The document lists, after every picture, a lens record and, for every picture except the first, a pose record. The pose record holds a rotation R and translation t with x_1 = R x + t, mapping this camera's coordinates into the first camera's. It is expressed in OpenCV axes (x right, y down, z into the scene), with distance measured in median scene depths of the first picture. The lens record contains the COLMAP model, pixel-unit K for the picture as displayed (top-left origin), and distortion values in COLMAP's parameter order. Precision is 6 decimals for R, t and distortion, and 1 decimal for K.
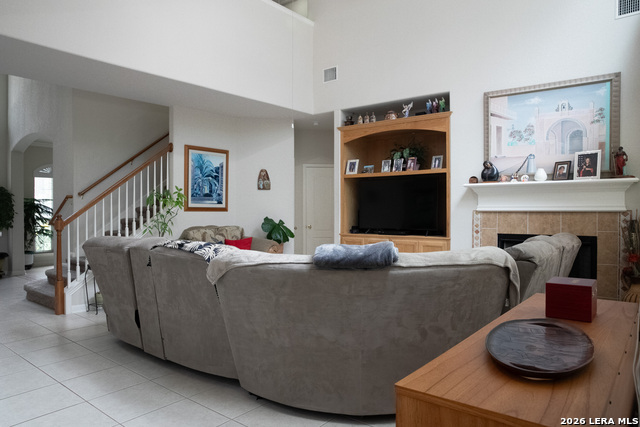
lens RADIAL K [[438.9, 0, 323.0], [0, 438.9, 210.1], [0, 0, 1]] dist [-0.073828, 0.044617]
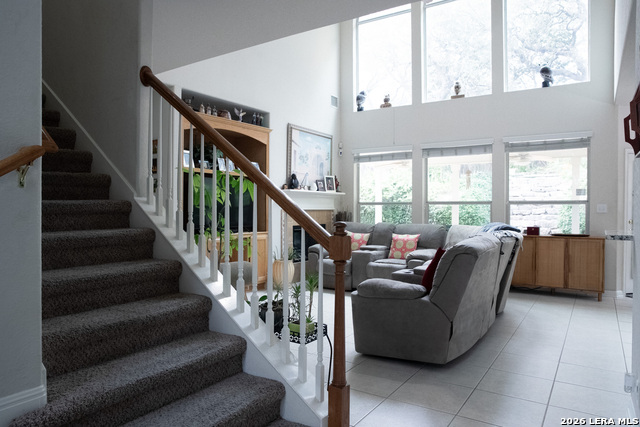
lens RADIAL K [[438.9, 0, 320.2], [0, 438.9, 211.0], [0, 0, 1]] dist [-0.073828, 0.044617]
pose [[-0.114107, -0.006528, 0.993447, -1.042091], [0.004648, 0.999964, 0.007105, -0.003948], [-0.993458, 0.005428, -0.114072, 1.096851]]
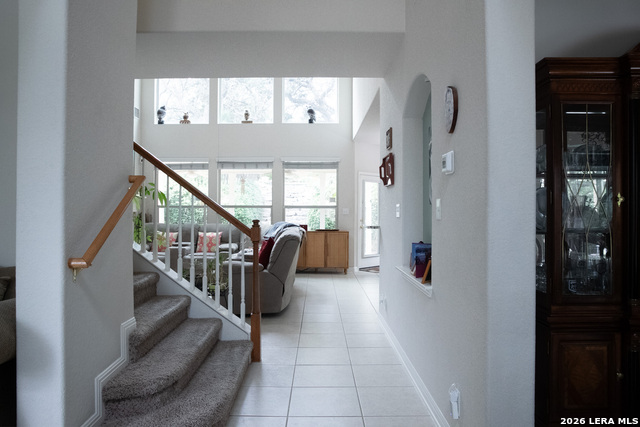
lens RADIAL K [[438.9, 0, 316.9], [0, 438.9, 212.4], [0, 0, 1]] dist [-0.073828, 0.044617]
pose [[-0.635195, -0.004115, 0.772340, -1.225244], [0.000688, 0.999982, 0.005893, -0.005143], [-0.772351, 0.004274, -0.635181, 1.369140]]
